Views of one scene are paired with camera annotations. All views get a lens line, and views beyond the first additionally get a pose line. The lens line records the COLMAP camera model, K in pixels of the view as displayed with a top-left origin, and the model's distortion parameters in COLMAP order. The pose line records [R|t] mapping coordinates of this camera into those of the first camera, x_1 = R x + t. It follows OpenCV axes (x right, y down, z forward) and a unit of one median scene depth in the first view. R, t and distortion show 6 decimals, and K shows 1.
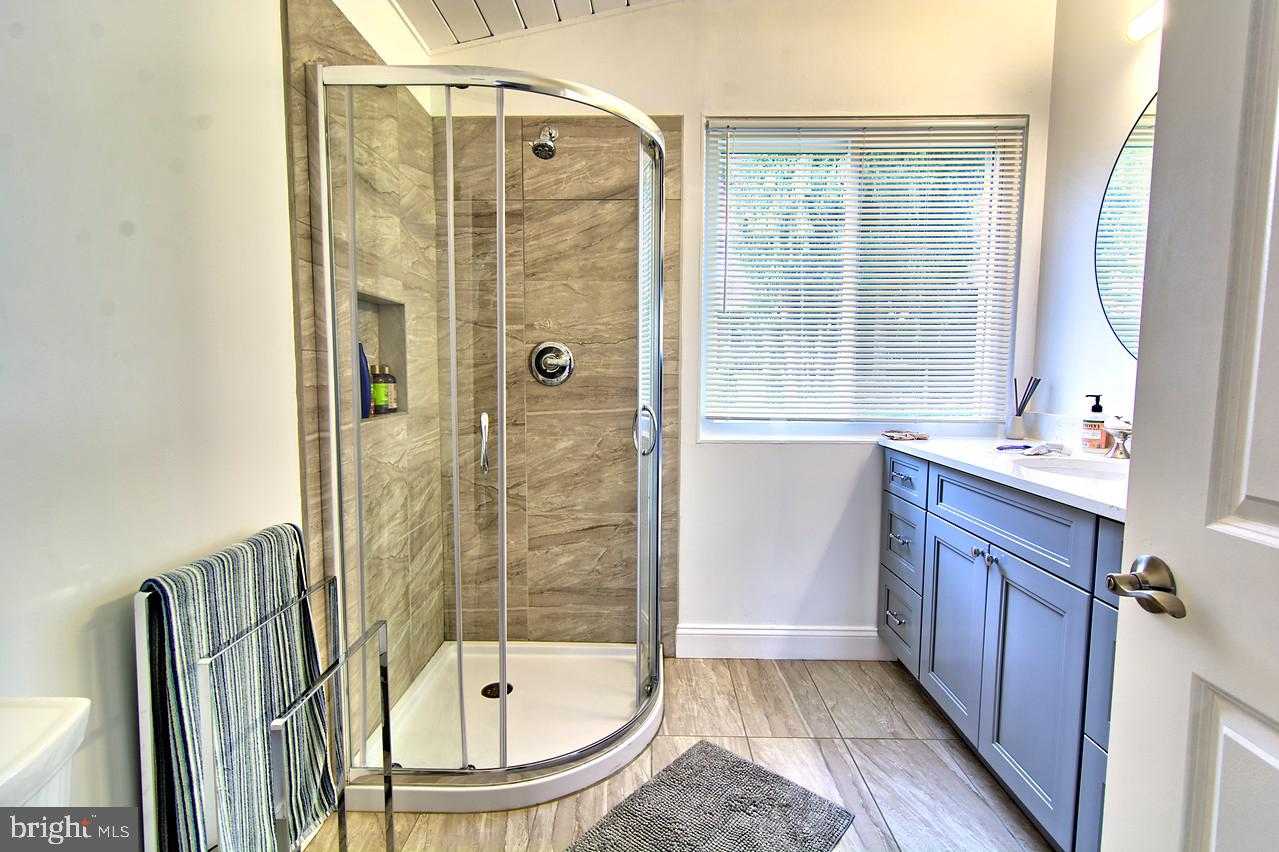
lens RADIAL K [[611.7, 0, 639.5], [0, 611.7, 426.0], [0, 0, 1]] dist [-0.003093, -0.001554]
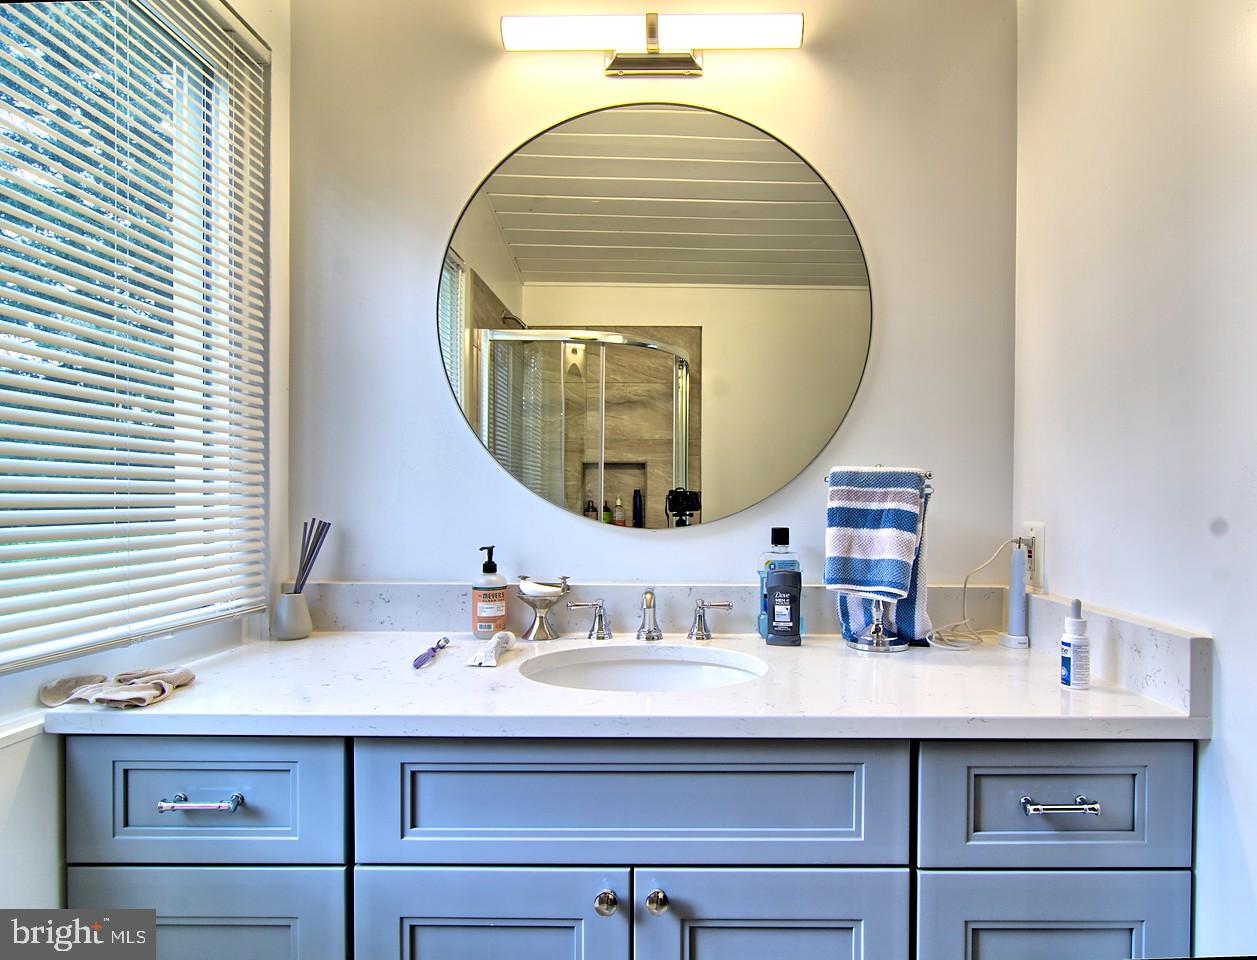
lens RADIAL K [[697.9, 0, 628.5], [0, 697.9, 480.0], [0, 0, 1]] dist [0.002560, 0.000517]
pose [[-0.049260, 0.032119, 0.998269, 0.005570], [0.074707, 0.996801, -0.028386, -0.088549], [-0.995988, 0.073179, -0.051502, 0.884834]]
